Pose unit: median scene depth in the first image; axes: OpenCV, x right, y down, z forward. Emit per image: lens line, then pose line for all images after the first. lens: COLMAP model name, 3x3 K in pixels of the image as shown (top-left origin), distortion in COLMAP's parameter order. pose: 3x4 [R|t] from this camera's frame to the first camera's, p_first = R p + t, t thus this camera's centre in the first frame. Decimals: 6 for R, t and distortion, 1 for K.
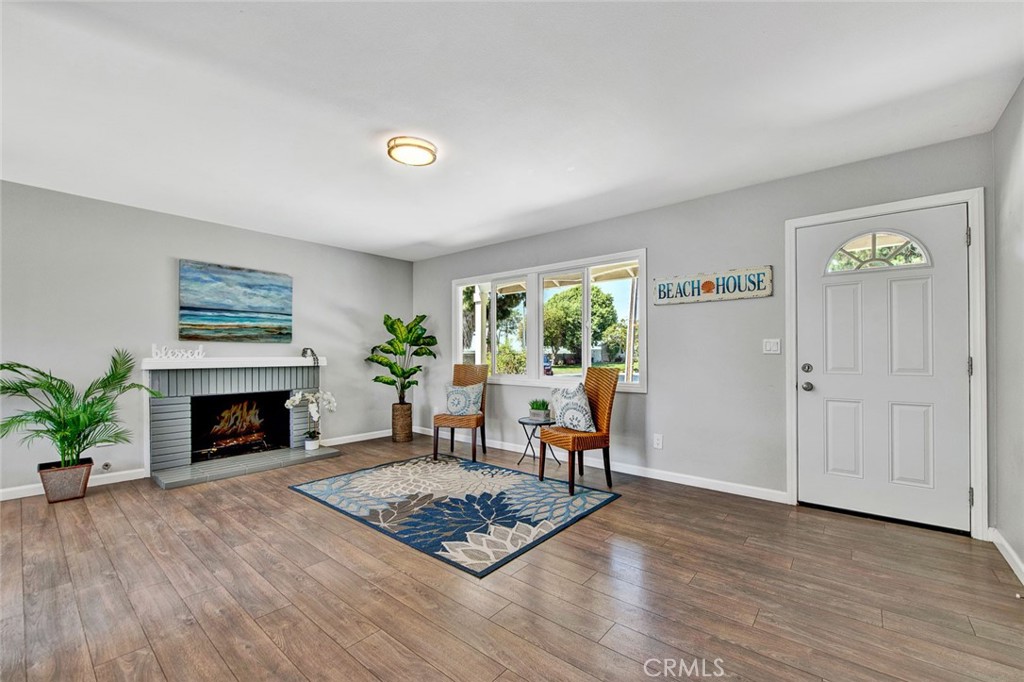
lens RADIAL K [[416.6, 0, 513.3], [0, 416.6, 351.6], [0, 0, 1]] dist [-0.013560, -0.001633]
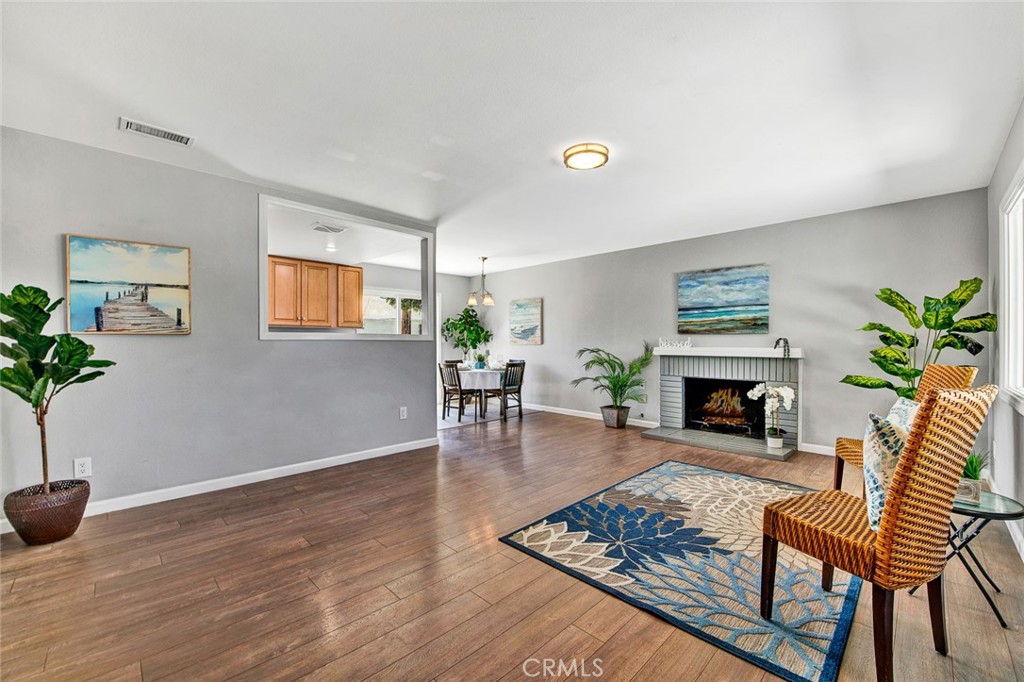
lens RADIAL K [[416.6, 0, 533.2], [0, 416.6, 345.8], [0, 0, 1]] dist [-0.013560, -0.001633]
pose [[-0.065098, 0.007011, -0.997854, 0.660951], [0.002962, 0.999972, 0.006833, 0.000154], [0.997874, -0.002511, -0.065117, 0.729184]]
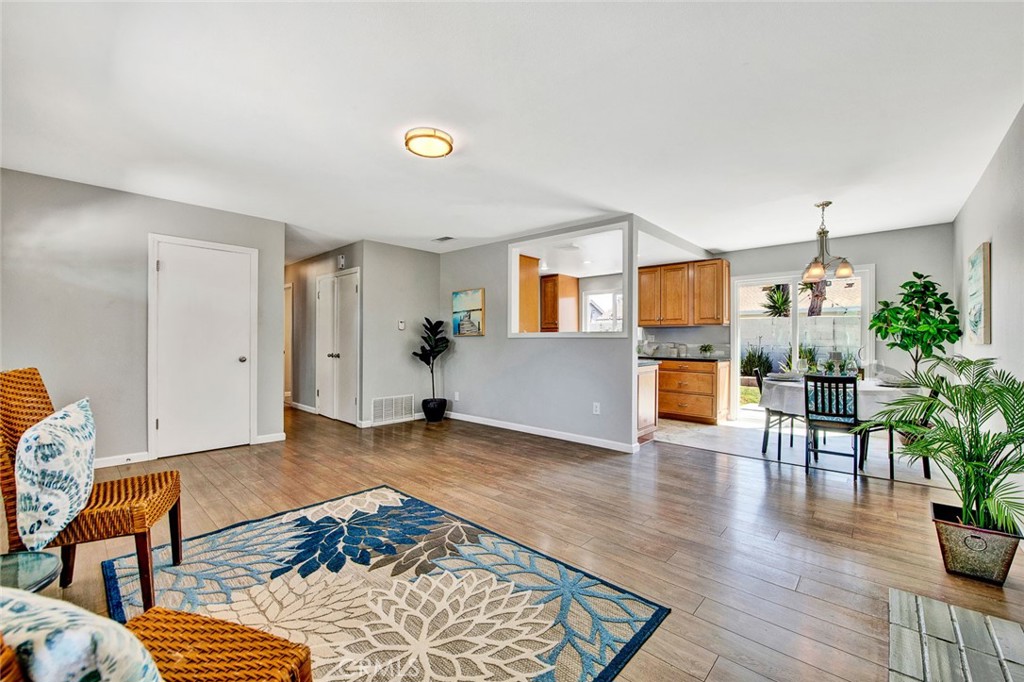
lens RADIAL K [[416.6, 0, 515.5], [0, 416.6, 348.3], [0, 0, 1]] dist [-0.013560, -0.001633]
pose [[-0.998934, -0.004375, 0.045964, -0.395475], [-0.003639, 0.999864, 0.016063, 0.003789], [-0.046028, 0.015879, -0.998814, 1.568454]]
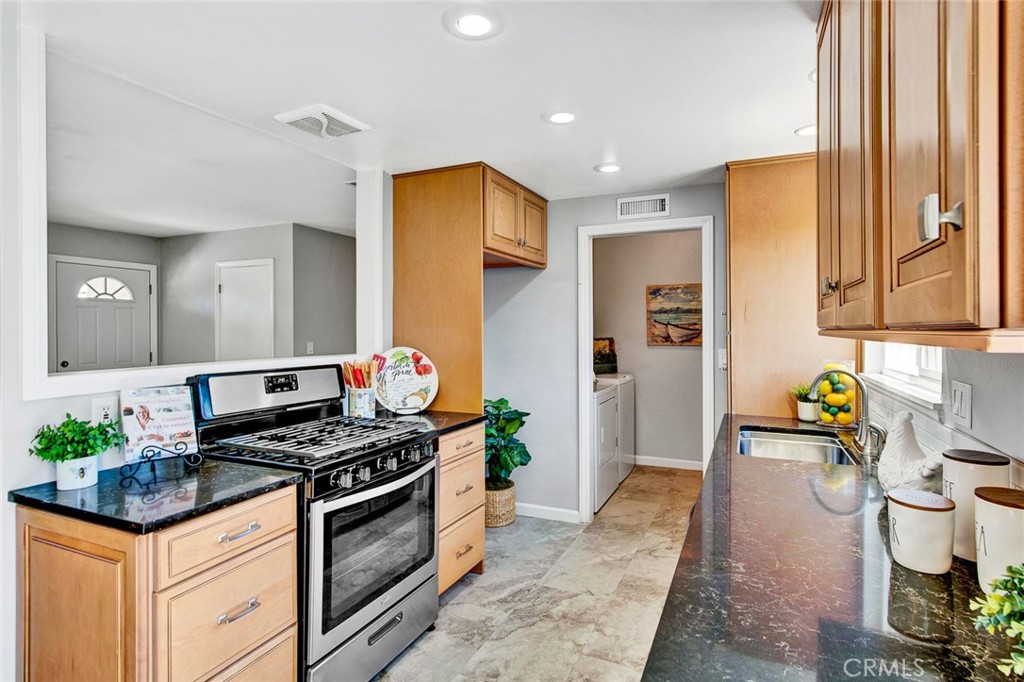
lens RADIAL K [[515.8, 0, 506.3], [0, 515.8, 343.3], [0, 0, 1]] dist [0.009415, 0.000586]
pose [[-0.250125, -0.025747, 0.967871, -1.238580], [-0.000301, 0.999648, 0.026514, -0.069090], [-0.968213, 0.006340, -0.250045, -0.010624]]
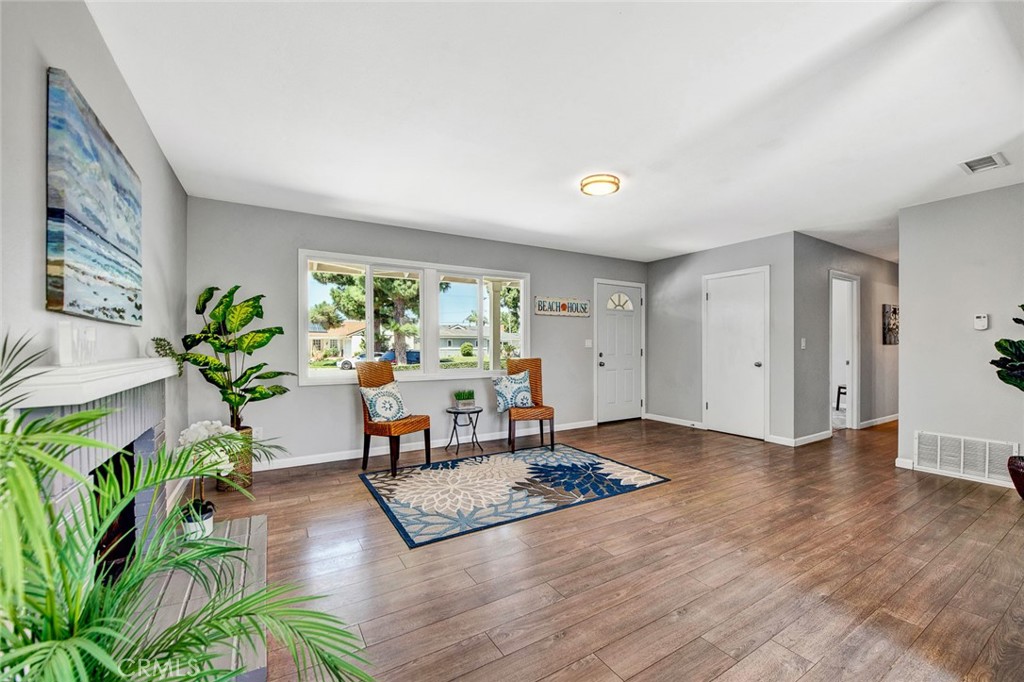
lens RADIAL K [[416.6, 0, 525.5], [0, 416.6, 347.6], [0, 0, 1]] dist [-0.013560, -0.001633]
pose [[0.317101, -0.003097, 0.948387, -1.171249], [-0.004270, 0.999980, 0.004694, -0.002418], [-0.948382, -0.005538, 0.317082, 0.638914]]
